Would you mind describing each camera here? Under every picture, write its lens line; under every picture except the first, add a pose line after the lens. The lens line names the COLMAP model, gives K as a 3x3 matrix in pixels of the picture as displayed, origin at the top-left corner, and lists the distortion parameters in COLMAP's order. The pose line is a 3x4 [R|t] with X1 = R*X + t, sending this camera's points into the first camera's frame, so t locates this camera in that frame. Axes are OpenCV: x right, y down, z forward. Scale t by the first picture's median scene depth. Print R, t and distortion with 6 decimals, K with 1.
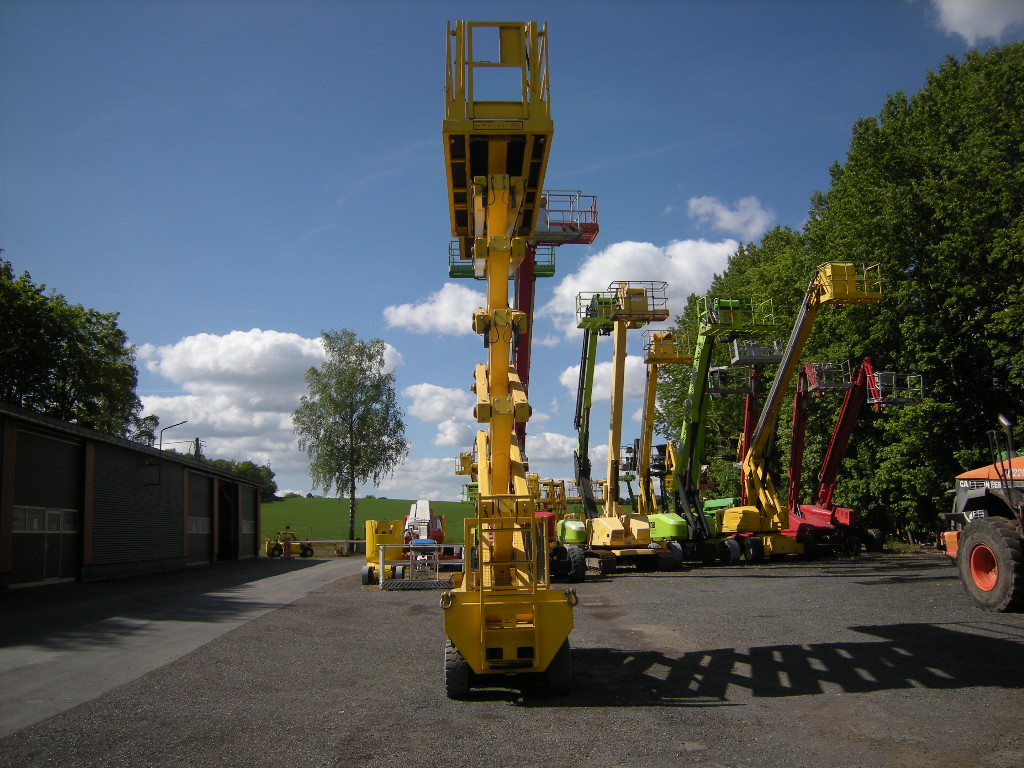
lens RADIAL K [[851.7, 0, 512.0], [0, 851.7, 384.0], [0, 0, 1]] dist [-0.118901, 0.050090]
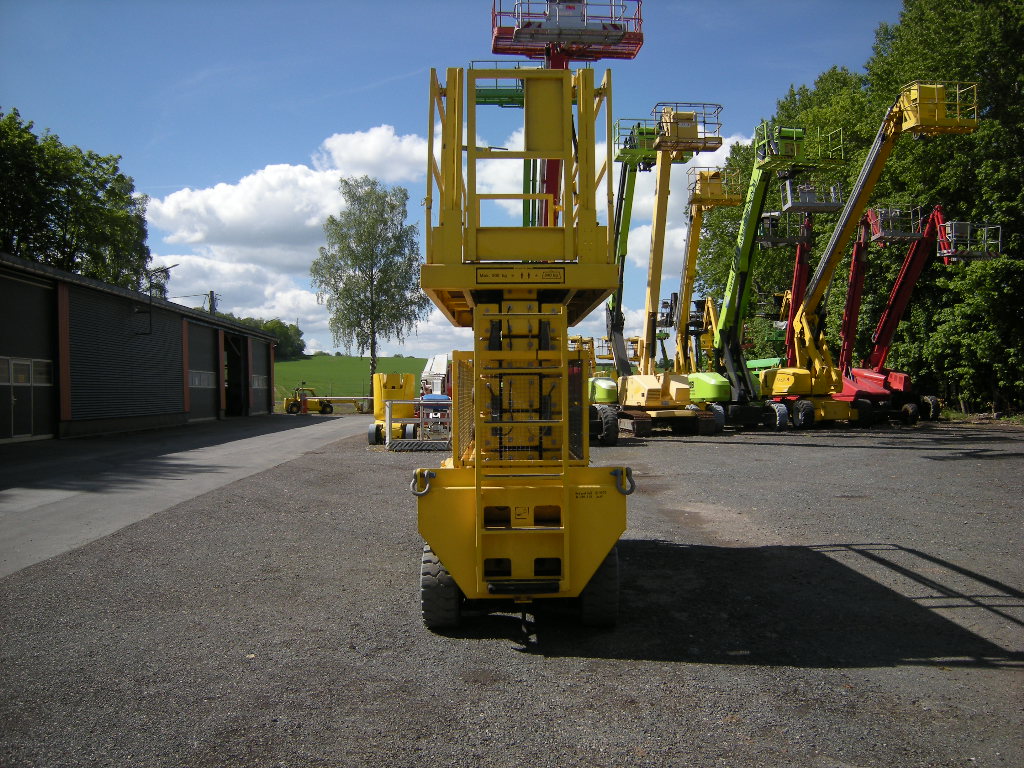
lens RADIAL K [[851.7, 0, 512.0], [0, 851.7, 384.0], [0, 0, 1]] dist [-0.118901, 0.050090]
pose [[0.999391, 0.016243, -0.030891, 0.001432], [-0.011012, 0.986640, 0.162546, 0.017884], [0.033119, -0.162107, 0.986217, 0.085717]]
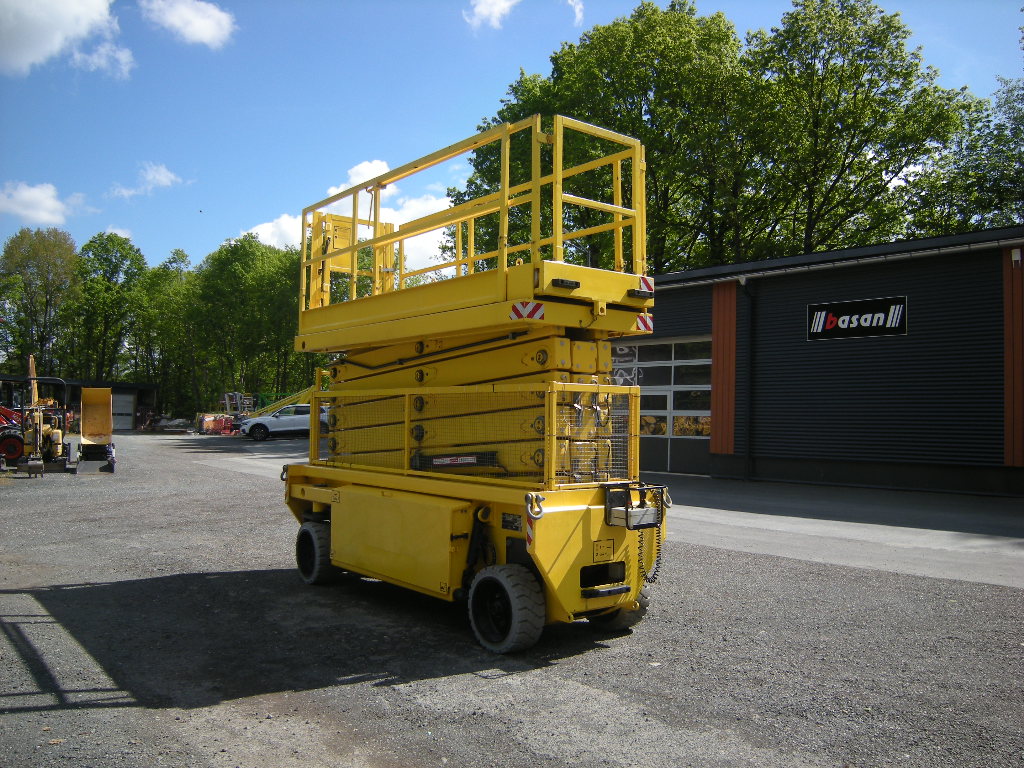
lens RADIAL K [[851.7, 0, 512.0], [0, 851.7, 384.0], [0, 0, 1]] dist [-0.118901, 0.050090]
pose [[-0.802859, -0.009567, -0.596092, 0.098182], [0.106818, 0.981382, -0.159620, 0.072992], [0.586522, -0.191826, -0.786890, 0.424568]]
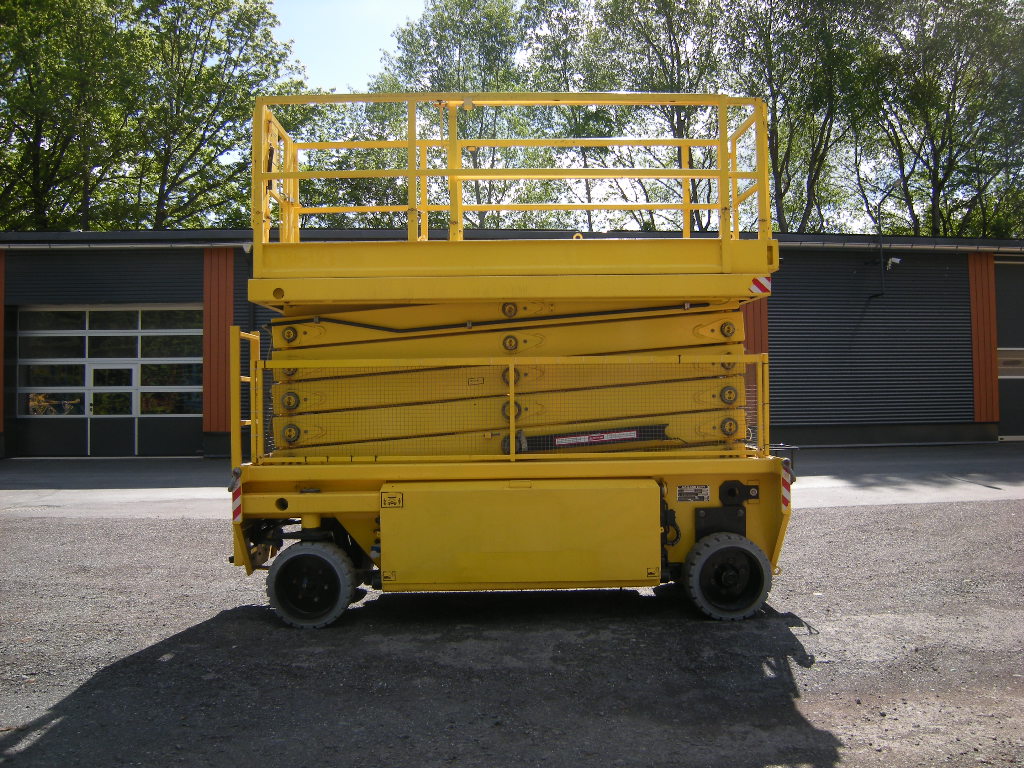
lens RADIAL K [[851.7, 0, 512.0], [0, 851.7, 384.0], [0, 0, 1]] dist [-0.118901, 0.050090]
pose [[-0.010516, 0.013224, -0.999857, 0.160406], [0.179185, 0.983753, 0.011127, 0.045448], [0.983759, -0.179042, -0.012714, 0.268948]]
